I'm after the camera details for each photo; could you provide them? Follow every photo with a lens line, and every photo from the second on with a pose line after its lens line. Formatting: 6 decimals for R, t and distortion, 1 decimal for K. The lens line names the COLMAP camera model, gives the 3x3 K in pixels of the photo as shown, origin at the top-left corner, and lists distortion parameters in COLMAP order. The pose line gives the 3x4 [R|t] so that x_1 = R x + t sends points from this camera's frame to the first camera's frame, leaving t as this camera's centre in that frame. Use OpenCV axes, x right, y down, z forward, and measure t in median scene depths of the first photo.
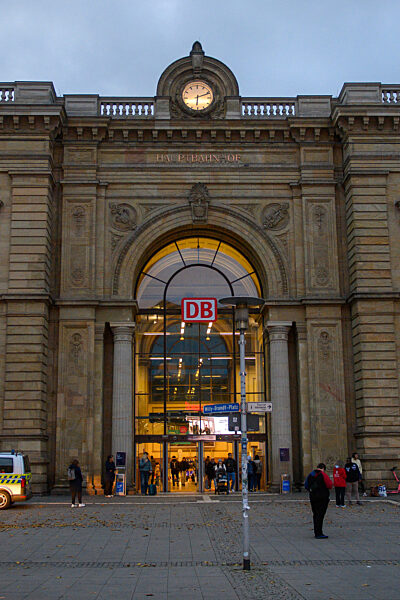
lens RADIAL K [[785.8, 0, 203.6], [0, 785.8, 293.4], [0, 0, 1]] dist [-0.002714, -0.011792]
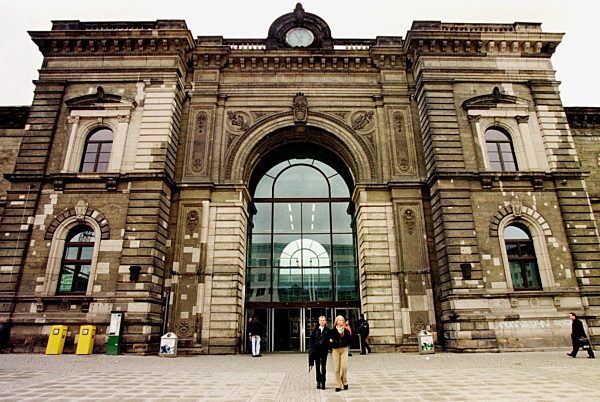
lens RADIAL K [[391.9, 0, 309.6], [0, 391.9, 202.6], [0, 0, 1]] dist [-0.102069, 0.091132]
pose [[0.999879, -0.007795, -0.013443, 0.016075], [0.005812, 0.989893, -0.141698, 0.115510], [0.014412, 0.141603, 0.989819, 0.419783]]
